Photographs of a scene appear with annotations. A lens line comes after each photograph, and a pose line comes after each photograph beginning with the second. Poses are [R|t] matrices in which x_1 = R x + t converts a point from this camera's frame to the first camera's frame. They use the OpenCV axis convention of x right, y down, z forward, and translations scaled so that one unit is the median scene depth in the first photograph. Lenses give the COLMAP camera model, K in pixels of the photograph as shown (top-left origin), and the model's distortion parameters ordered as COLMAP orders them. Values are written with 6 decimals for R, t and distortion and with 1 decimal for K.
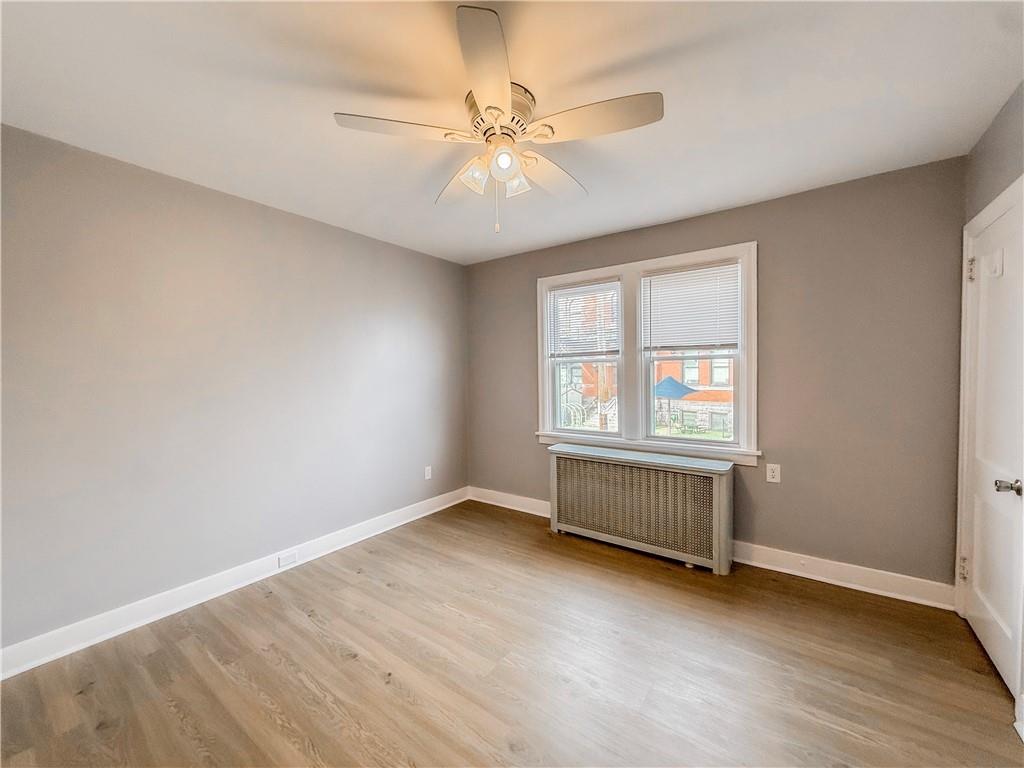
lens RADIAL K [[412.0, 0, 511.2], [0, 412.0, 381.9], [0, 0, 1]] dist [0.000808, 0.000355]
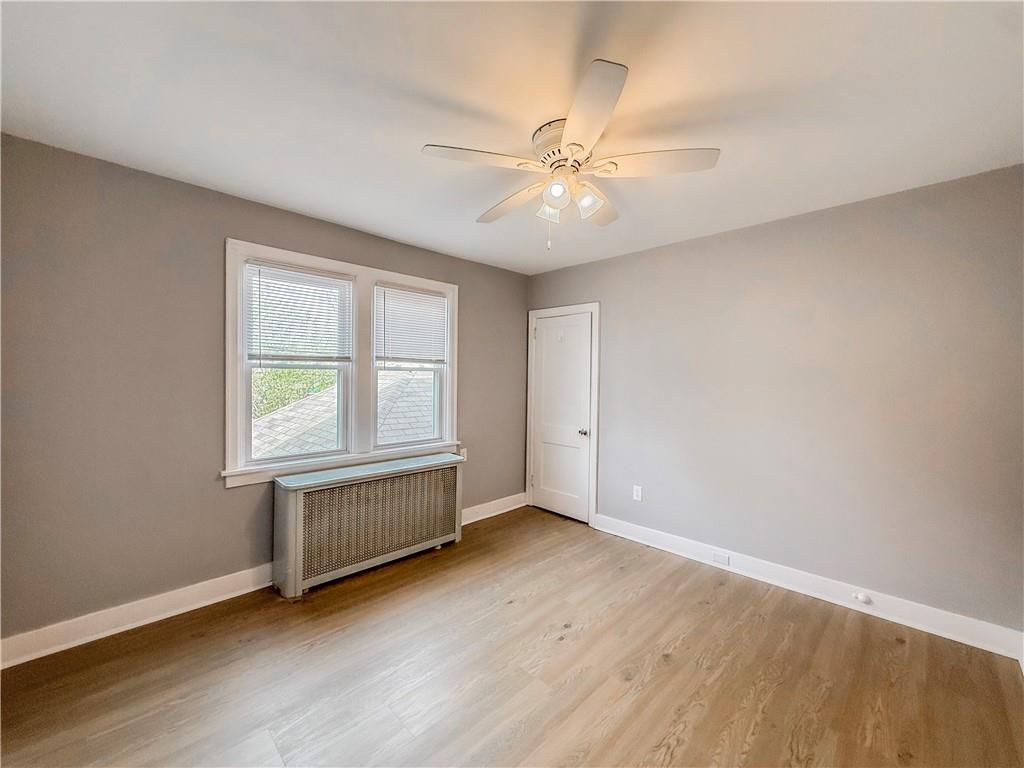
lens RADIAL K [[409.2, 0, 512.1], [0, 409.2, 382.8], [0, 0, 1]] dist [-0.000317, 0.000562]
pose [[0.148152, 0.008879, 0.988925, -0.663371], [0.018841, 0.999753, -0.011799, -0.003316], [-0.988785, 0.020380, 0.147948, 0.590876]]
